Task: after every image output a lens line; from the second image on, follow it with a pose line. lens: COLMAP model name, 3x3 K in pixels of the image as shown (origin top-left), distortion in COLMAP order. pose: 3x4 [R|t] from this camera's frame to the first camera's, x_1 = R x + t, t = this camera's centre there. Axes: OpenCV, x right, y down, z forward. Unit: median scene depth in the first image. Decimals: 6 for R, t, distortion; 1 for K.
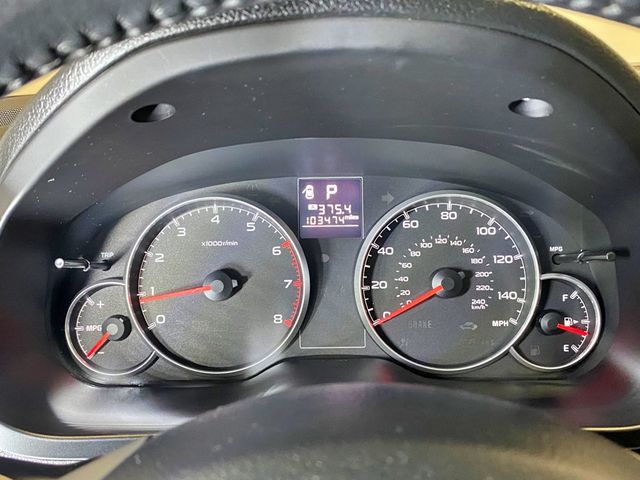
lens RADIAL K [[665.3, 0, 313.2], [0, 665.3, 242.1], [0, 0, 1]] dist [0.198222, -0.448645]
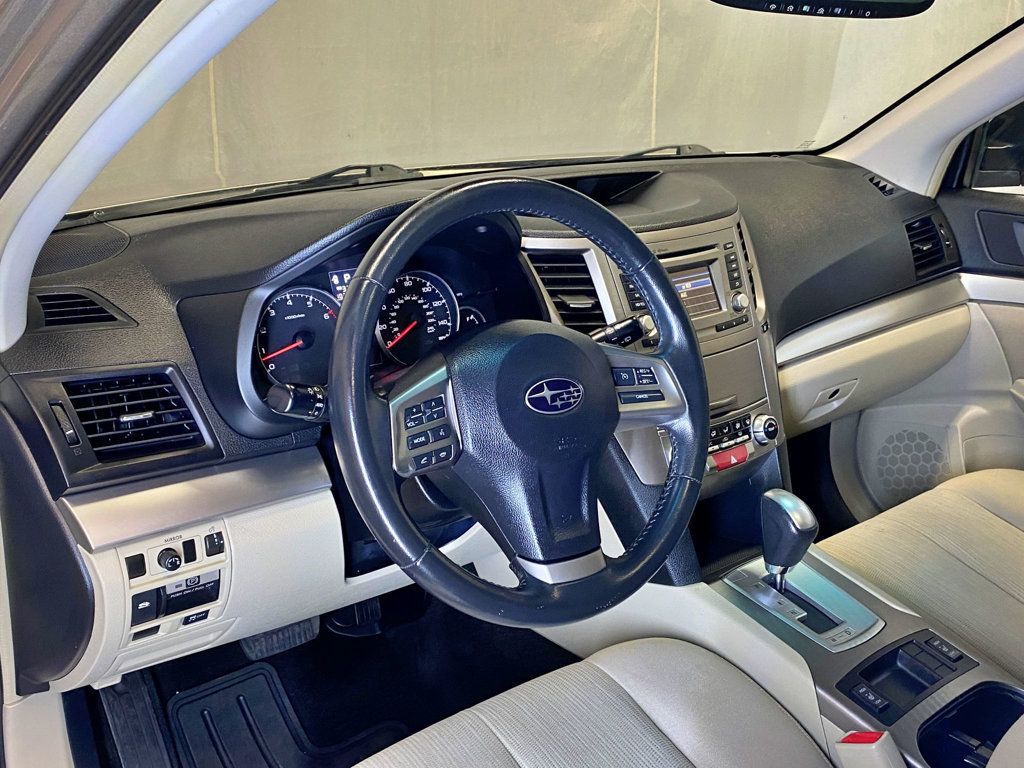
lens RADIAL K [[1040.0, 0, 493.7], [0, 1040.0, 383.1], [0, 0, 1]] dist [0.142979, -0.387568]
pose [[0.796687, -0.177447, 0.577757, -1.278136], [0.174149, 0.982784, 0.061703, 0.090402], [-0.578759, 0.051458, 0.813873, -1.394988]]
